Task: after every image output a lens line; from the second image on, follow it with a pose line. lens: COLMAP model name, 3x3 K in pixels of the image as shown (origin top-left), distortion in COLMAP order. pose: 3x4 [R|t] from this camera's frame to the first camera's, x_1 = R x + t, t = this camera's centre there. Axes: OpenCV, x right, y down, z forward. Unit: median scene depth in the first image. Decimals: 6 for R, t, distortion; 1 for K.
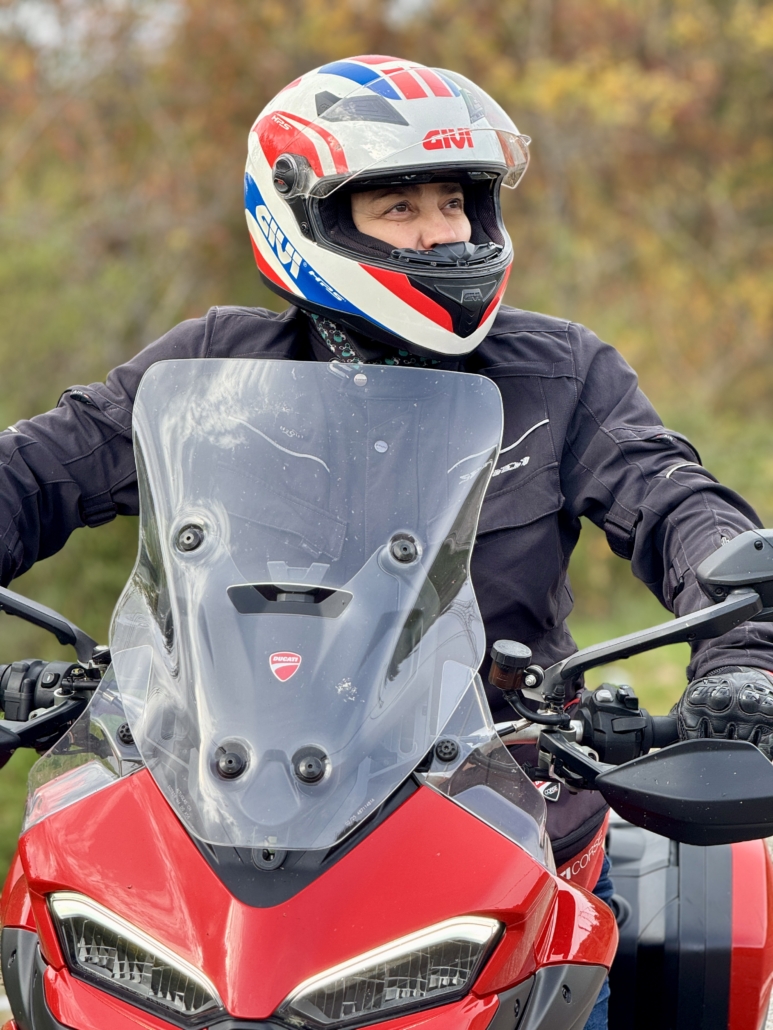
lens RADIAL K [[3570.4, 0, 383.1], [0, 3570.4, 516.0], [0, 0, 1]] dist [0.283006, 0.000000]
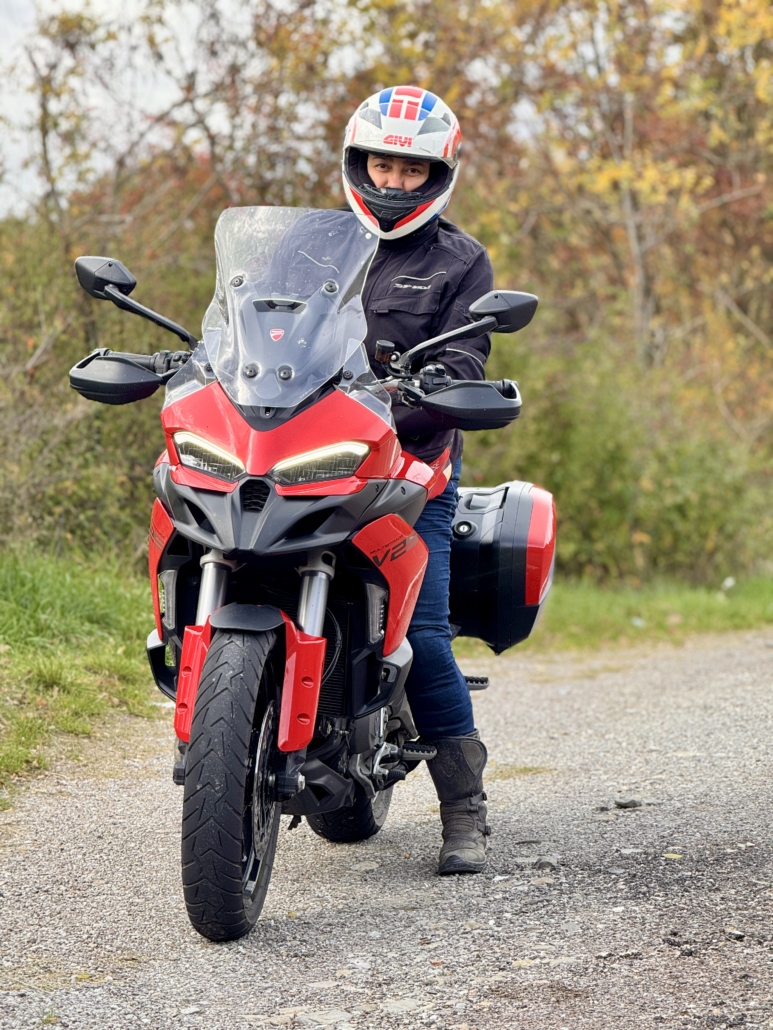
lens RADIAL K [[3570.4, 0, 388.8], [0, 3570.4, 515.1], [0, 0, 1]] dist [0.283006, 0.000000]
pose [[0.998553, 0.012730, -0.052240, 0.162783], [-0.015481, 0.998495, -0.052603, 0.272660], [0.051492, 0.053336, 0.997248, -1.254493]]
